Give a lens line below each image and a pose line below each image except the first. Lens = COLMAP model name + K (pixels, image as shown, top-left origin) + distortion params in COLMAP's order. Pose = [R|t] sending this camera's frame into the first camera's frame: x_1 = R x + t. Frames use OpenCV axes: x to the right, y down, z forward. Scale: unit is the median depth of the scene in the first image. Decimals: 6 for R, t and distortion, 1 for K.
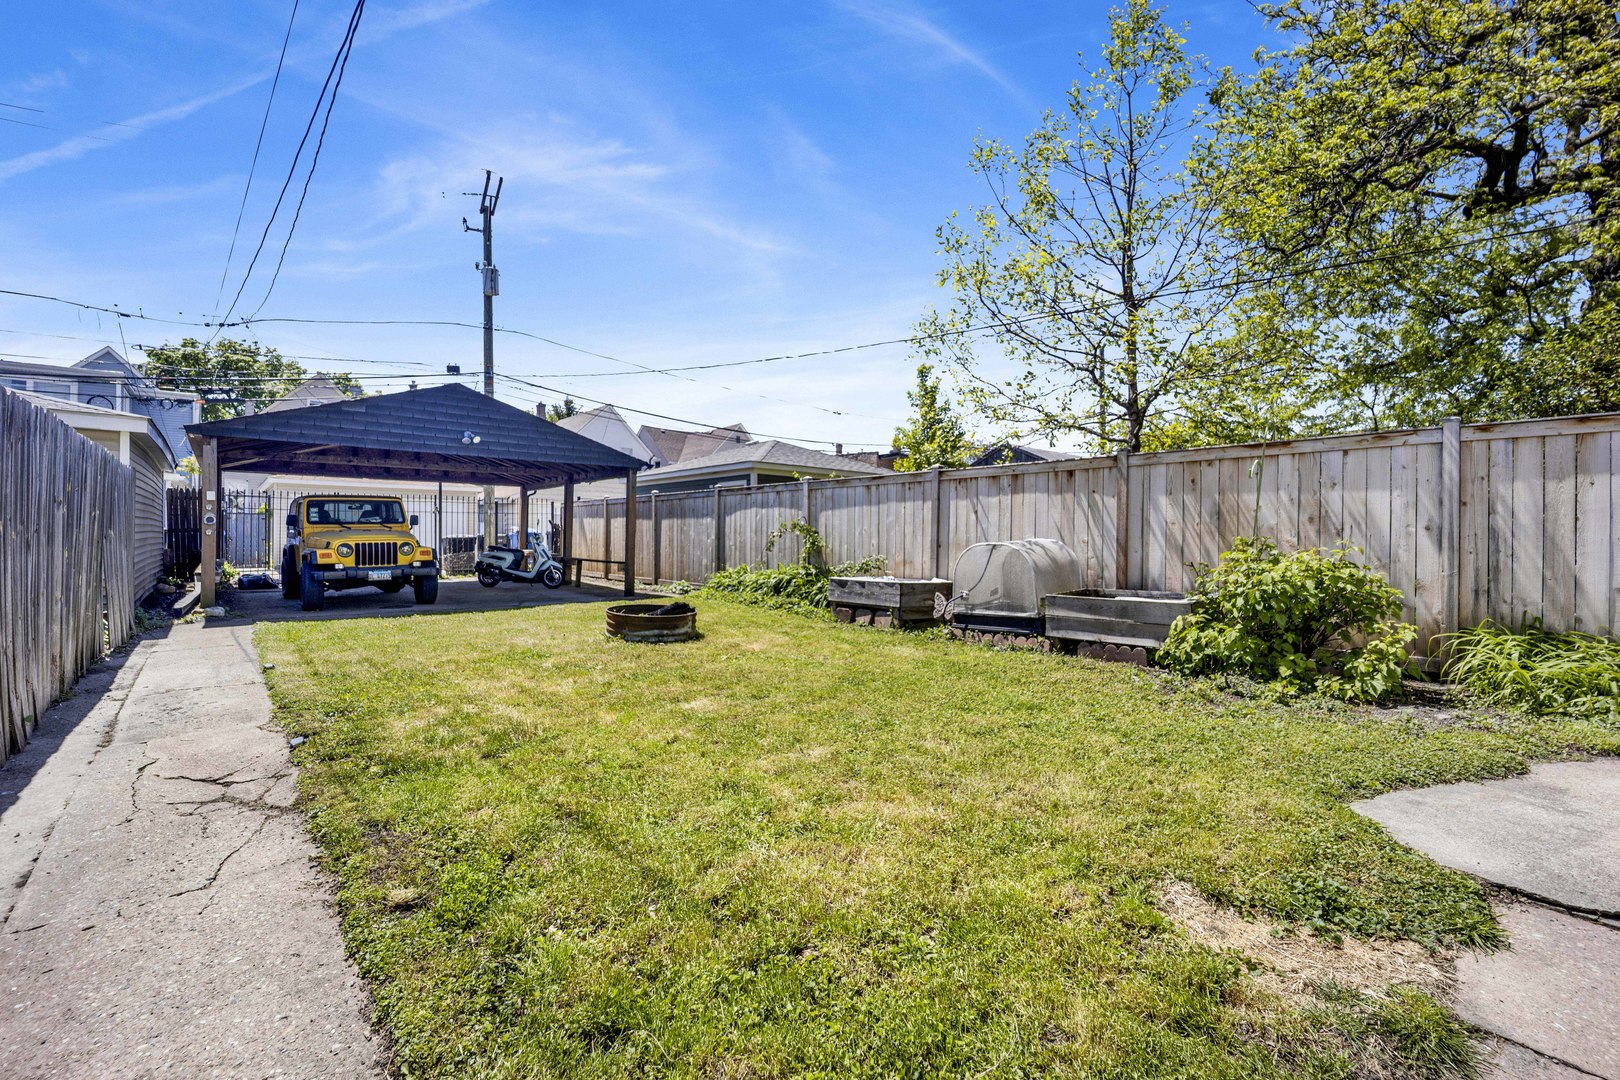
lens RADIAL K [[679.2, 0, 810.0], [0, 679.2, 540.0], [0, 0, 1]] dist [-0.023335, -0.000424]
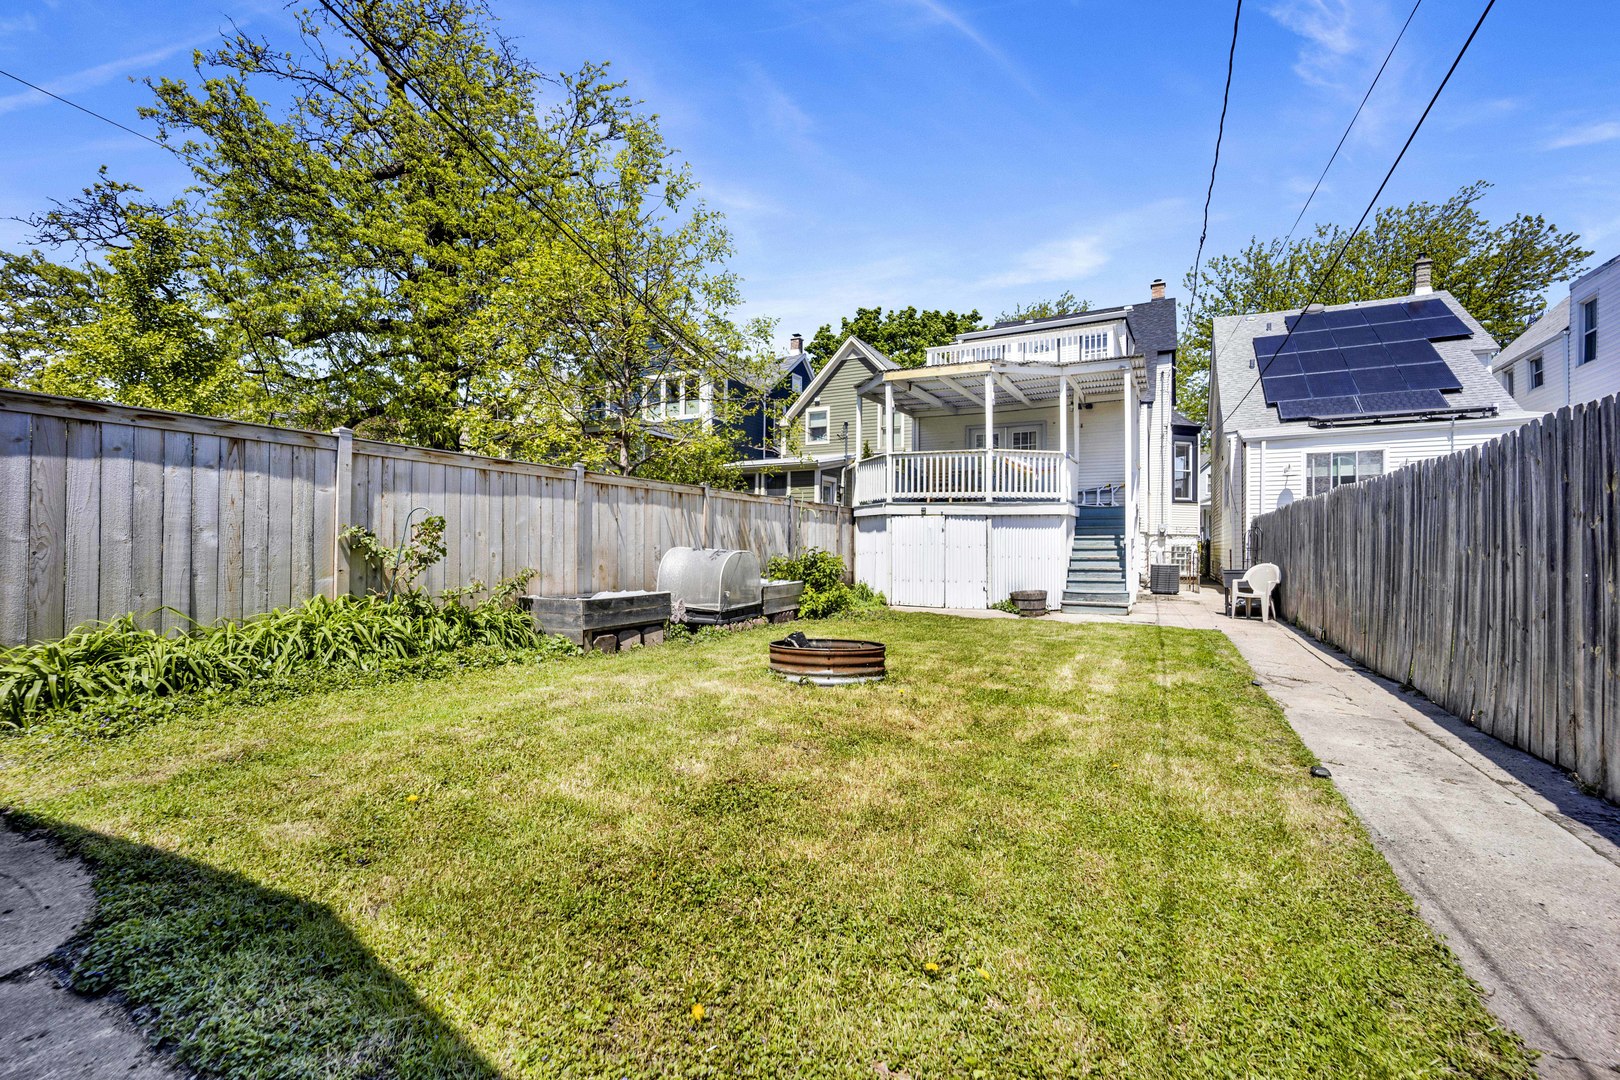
lens RADIAL K [[685.4, 0, 821.0], [0, 685.4, 540.9], [0, 0, 1]] dist [-0.014056, -0.009632]
pose [[-0.374711, -0.000907, 0.927141, -0.712052], [-0.008176, 0.999964, -0.002326, -0.008818], [-0.927106, -0.008452, -0.374705, 0.974699]]
